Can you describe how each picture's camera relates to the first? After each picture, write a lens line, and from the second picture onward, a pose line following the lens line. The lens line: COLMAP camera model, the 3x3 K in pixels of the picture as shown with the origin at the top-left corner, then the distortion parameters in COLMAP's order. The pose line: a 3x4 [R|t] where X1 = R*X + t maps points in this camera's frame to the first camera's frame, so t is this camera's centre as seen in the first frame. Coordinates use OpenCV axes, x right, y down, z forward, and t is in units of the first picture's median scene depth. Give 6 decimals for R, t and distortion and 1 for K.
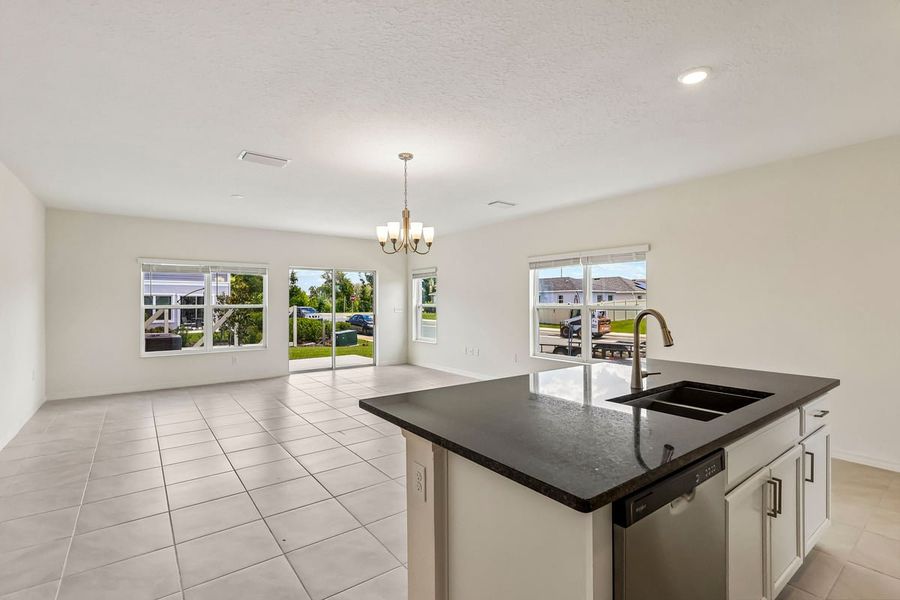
lens RADIAL K [[423.5, 0, 451.4], [0, 423.5, 302.7], [0, 0, 1]] dist [-0.009279, -0.000115]
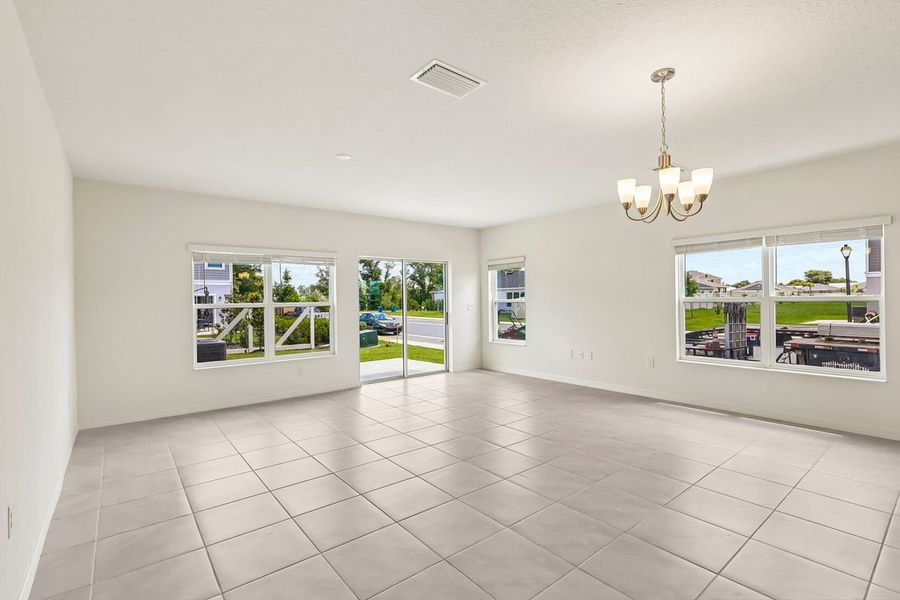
lens RADIAL K [[423.5, 0, 451.4], [0, 423.5, 302.7], [0, 0, 1]] dist [-0.009279, -0.000115]
pose [[0.999539, -0.012912, 0.027477, -0.226476], [0.012753, 0.999901, 0.005948, 0.003543], [-0.027551, -0.005595, 0.999605, 0.164199]]
